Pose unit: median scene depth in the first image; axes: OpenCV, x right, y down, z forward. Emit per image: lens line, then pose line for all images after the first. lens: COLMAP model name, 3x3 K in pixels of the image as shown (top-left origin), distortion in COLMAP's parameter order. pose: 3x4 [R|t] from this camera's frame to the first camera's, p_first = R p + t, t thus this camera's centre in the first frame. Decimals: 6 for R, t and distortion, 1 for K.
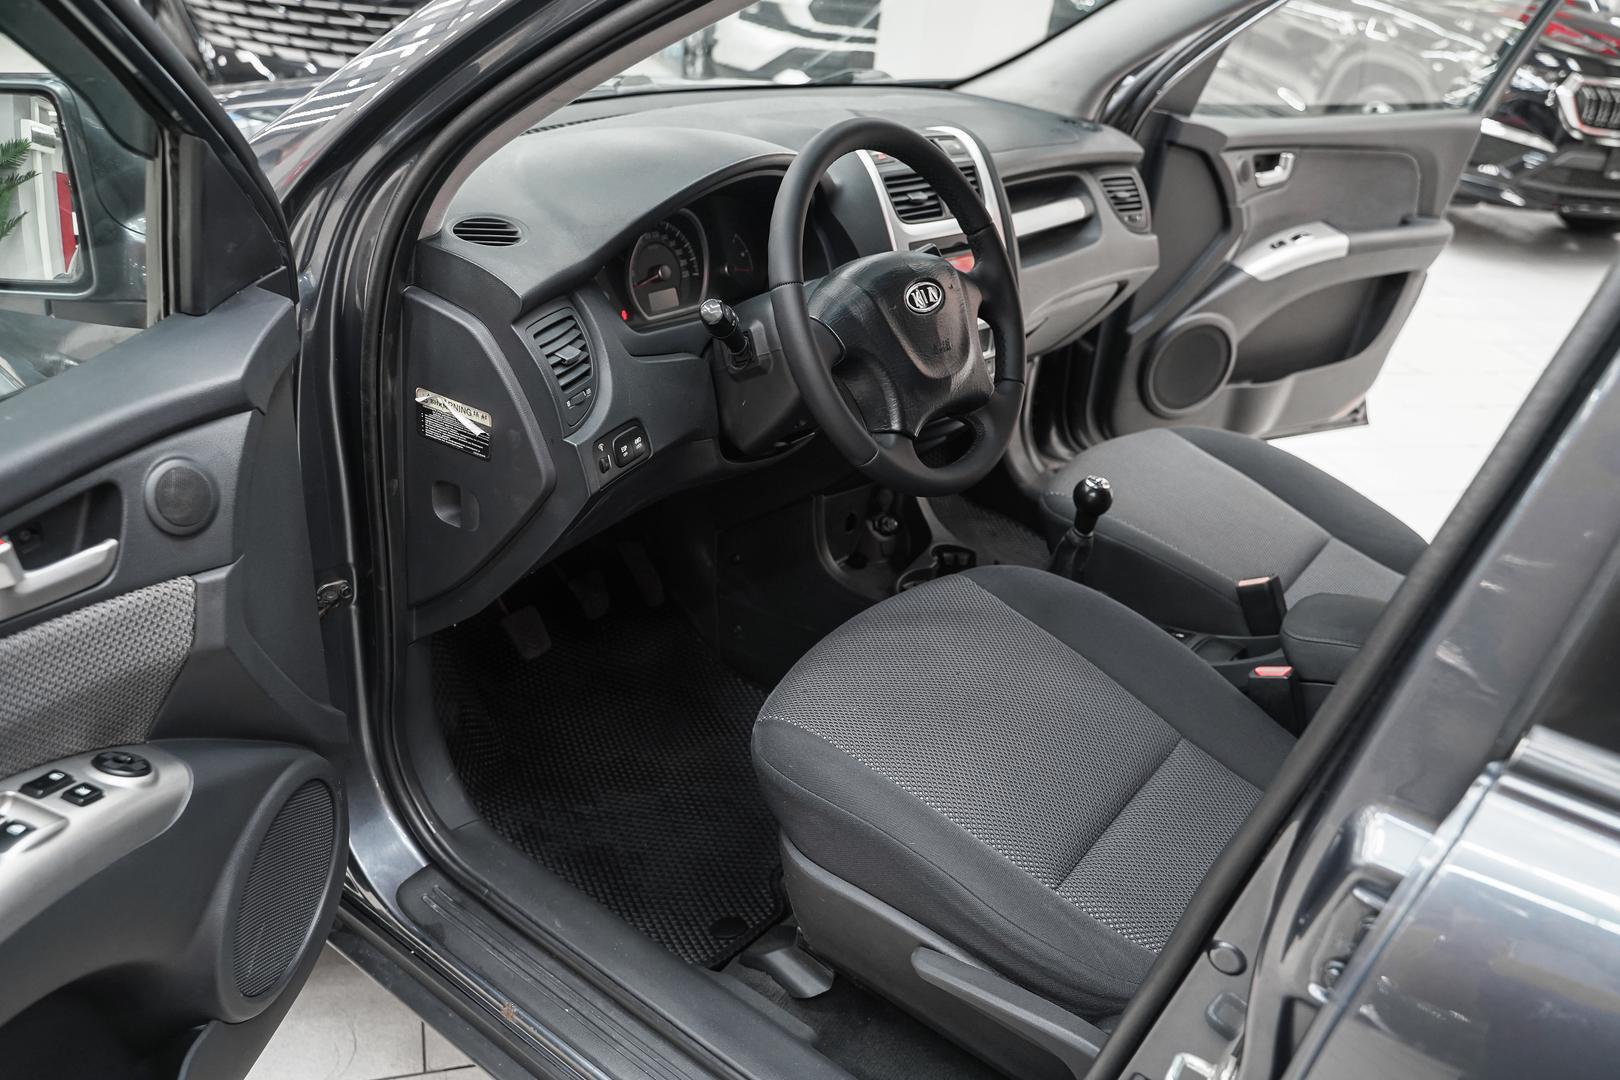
lens RADIAL K [[1298.4, 0, 810.0], [0, 1298.4, 540.0], [0, 0, 1]] dist [-0.022368, 0.016136]
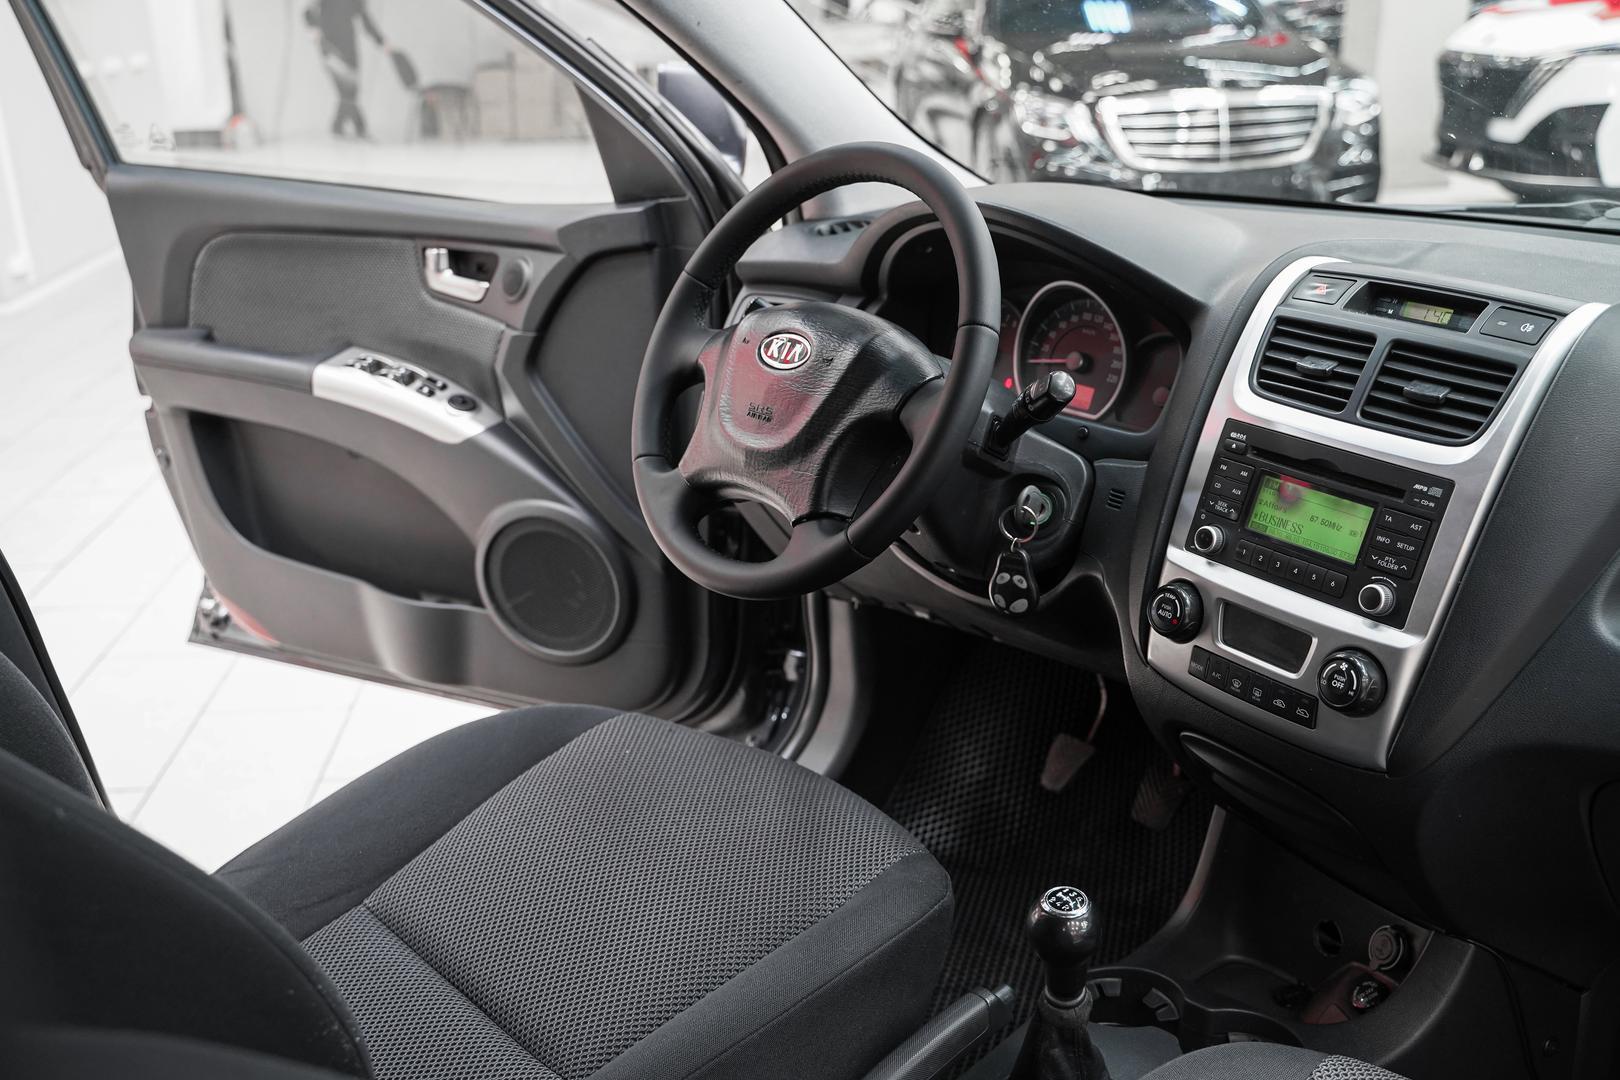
lens RADIAL K [[1550.4, 0, 810.0], [0, 1550.4, 540.0], [0, 0, 1]] dist [-0.003215, 0.005323]
pose [[-0.212482, 0.239109, -0.947459, 0.634243], [-0.463477, 0.828935, 0.313140, -0.247423], [0.860256, 0.505662, -0.065312, 0.708031]]
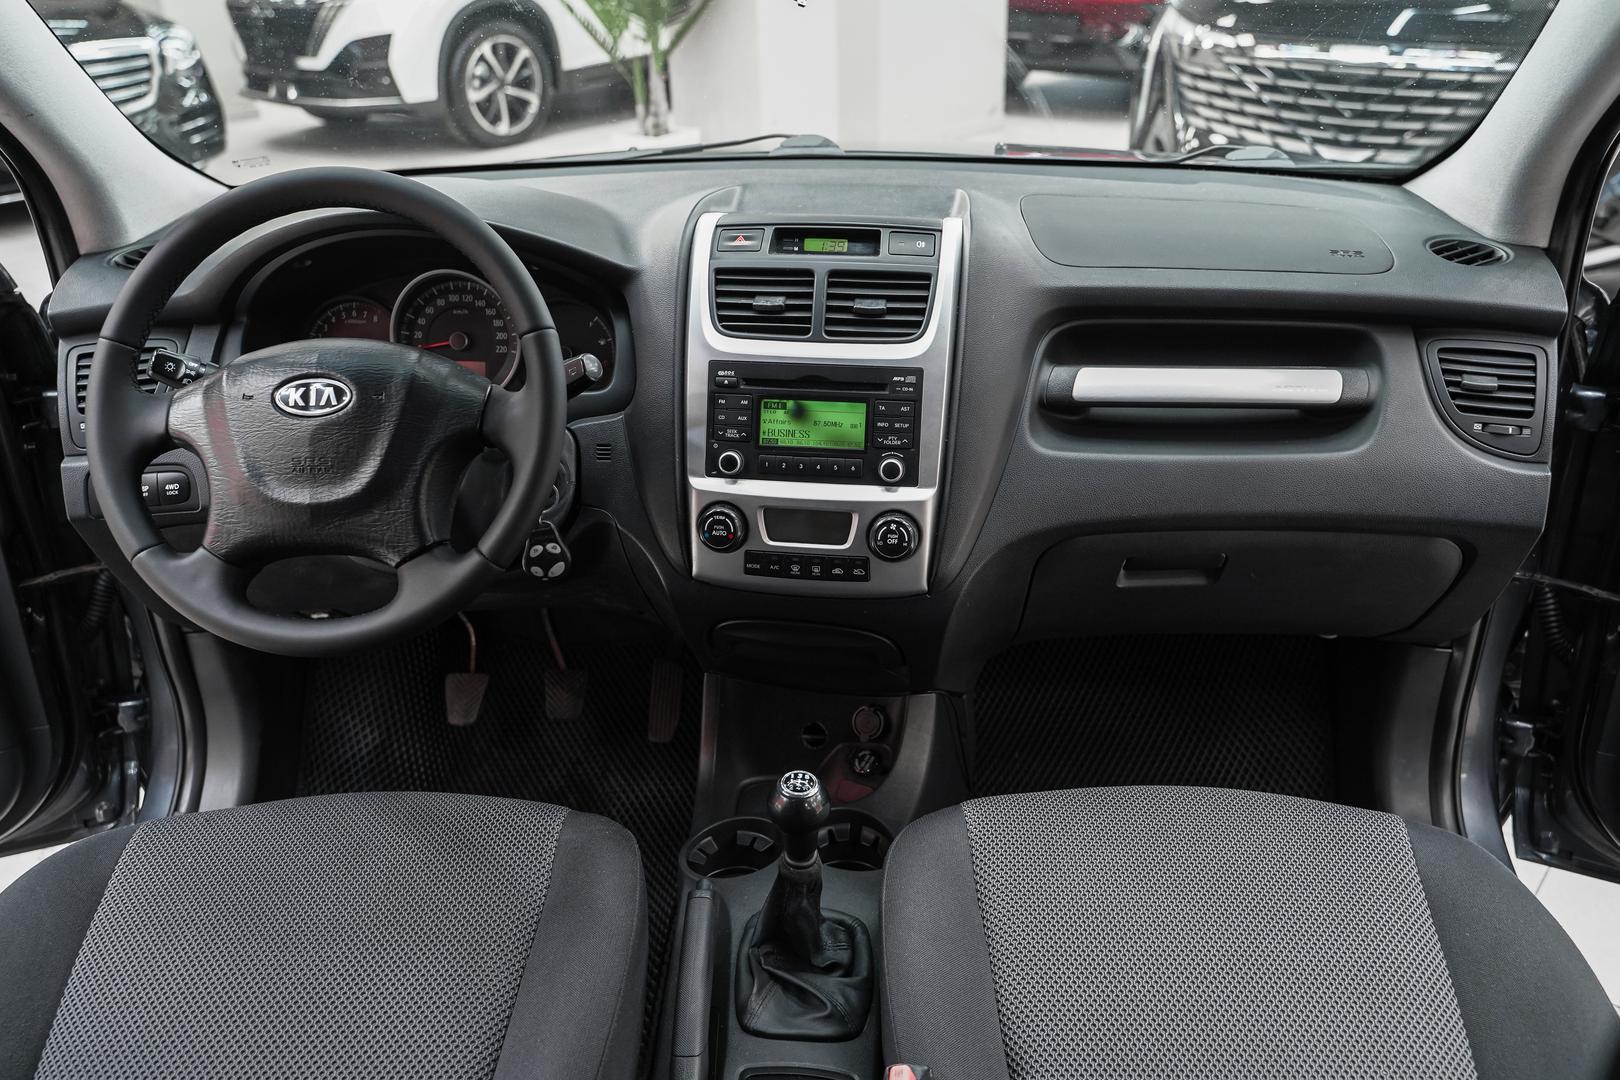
lens RADIAL K [[1349.1, 0, 788.9], [0, 1349.1, 533.3], [0, 0, 1]] dist [-0.014341, 0.002171]
pose [[0.547661, 0.253925, -0.797239, 0.560044], [-0.320488, 0.943830, 0.080457, -0.165705], [0.772887, 0.211442, 0.598279, 0.473782]]
